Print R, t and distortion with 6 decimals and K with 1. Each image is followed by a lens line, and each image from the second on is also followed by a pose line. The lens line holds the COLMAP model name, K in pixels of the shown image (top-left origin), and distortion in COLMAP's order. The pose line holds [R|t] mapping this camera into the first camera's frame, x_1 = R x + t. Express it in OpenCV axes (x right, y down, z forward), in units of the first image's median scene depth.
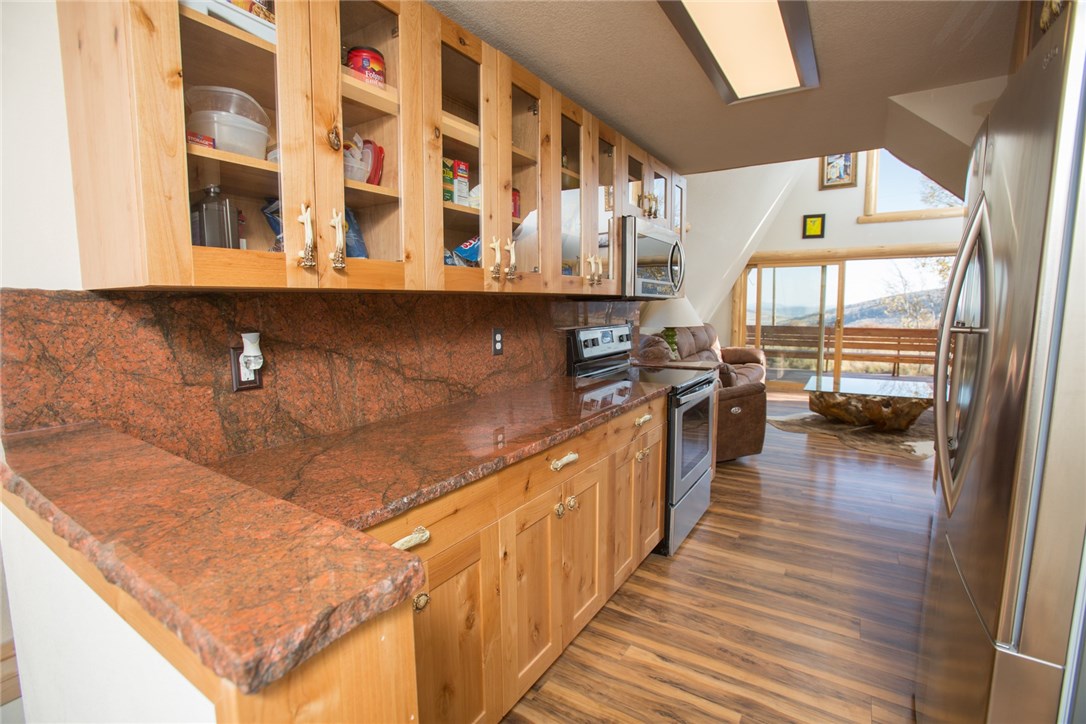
lens RADIAL K [[499.7, 0, 535.2], [0, 499.7, 355.9], [0, 0, 1]] dist [-0.067956, 0.027913]
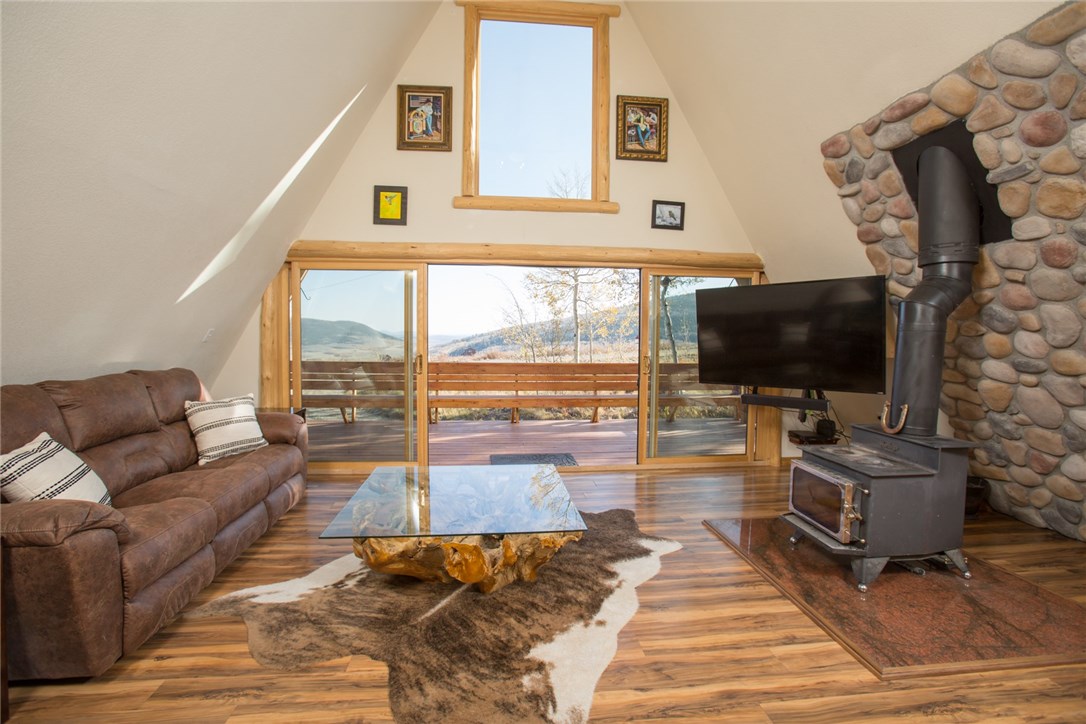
lens RADIAL K [[503.5, 0, 546.4], [0, 503.5, 357.3], [0, 0, 1]] dist [-0.071392, 0.028746]
pose [[0.763766, -0.016146, 0.645291, 1.668717], [0.050644, 0.998104, -0.034968, -0.211361], [-0.643503, 0.059387, 0.763136, 2.152374]]
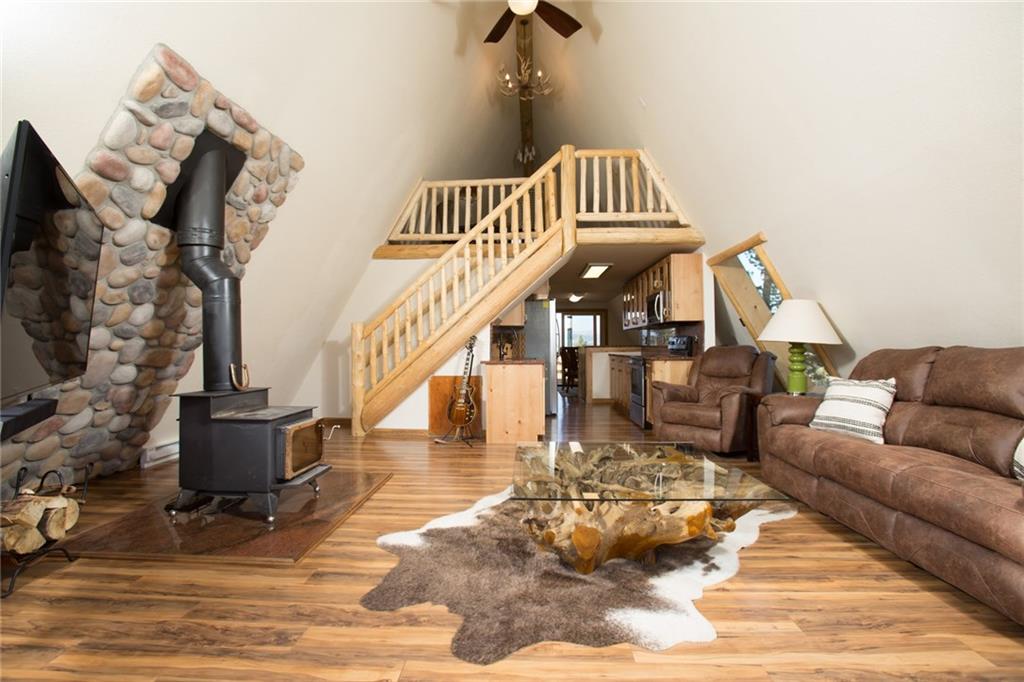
lens RADIAL K [[471.2, 0, 504.6], [0, 471.2, 335.3], [0, 0, 1]] dist [-0.067956, 0.027913]
pose [[-0.863579, -0.005867, -0.504180, 4.084384], [-0.044563, 0.996907, 0.064730, -0.362316], [0.502241, 0.078368, -0.861170, 5.317597]]
